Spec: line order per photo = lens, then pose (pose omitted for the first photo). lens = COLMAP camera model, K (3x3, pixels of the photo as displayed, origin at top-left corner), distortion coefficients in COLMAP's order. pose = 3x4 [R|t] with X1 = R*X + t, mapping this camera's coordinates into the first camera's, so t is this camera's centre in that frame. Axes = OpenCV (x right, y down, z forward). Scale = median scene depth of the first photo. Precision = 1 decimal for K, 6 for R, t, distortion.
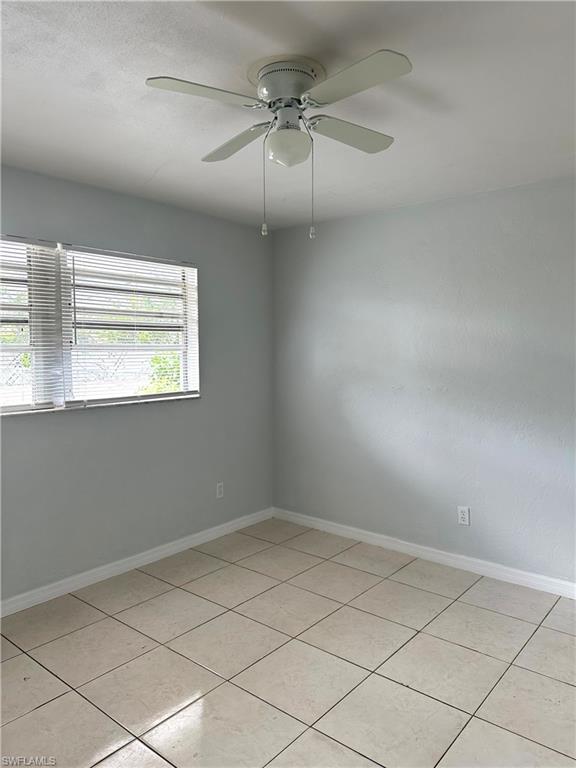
lens RADIAL K [[542.2, 0, 291.6], [0, 542.2, 382.2], [0, 0, 1]] dist [0.005880, -0.017263]
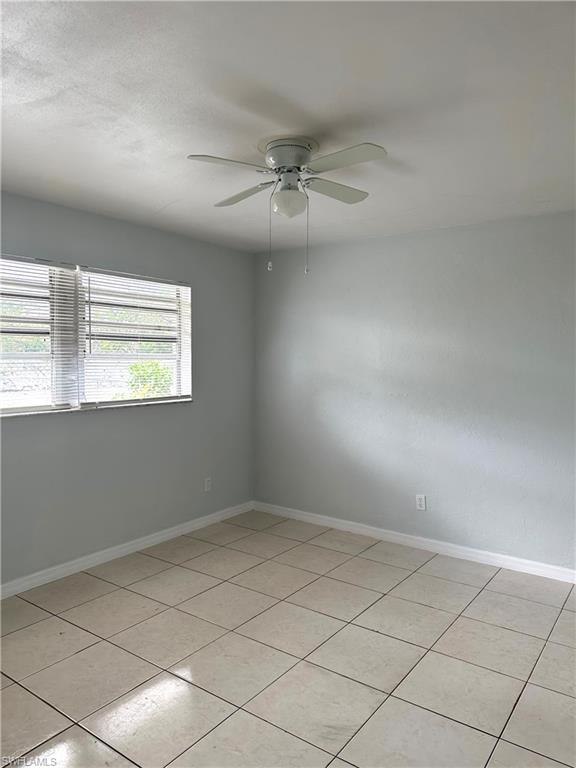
lens RADIAL K [[542.2, 0, 285.3], [0, 542.2, 385.7], [0, 0, 1]] dist [0.005880, -0.017263]
pose [[0.997855, 0.005801, 0.065209, -0.062221], [-0.005055, 0.999920, -0.011604, 0.010275], [-0.065271, 0.011249, 0.997804, -0.179251]]
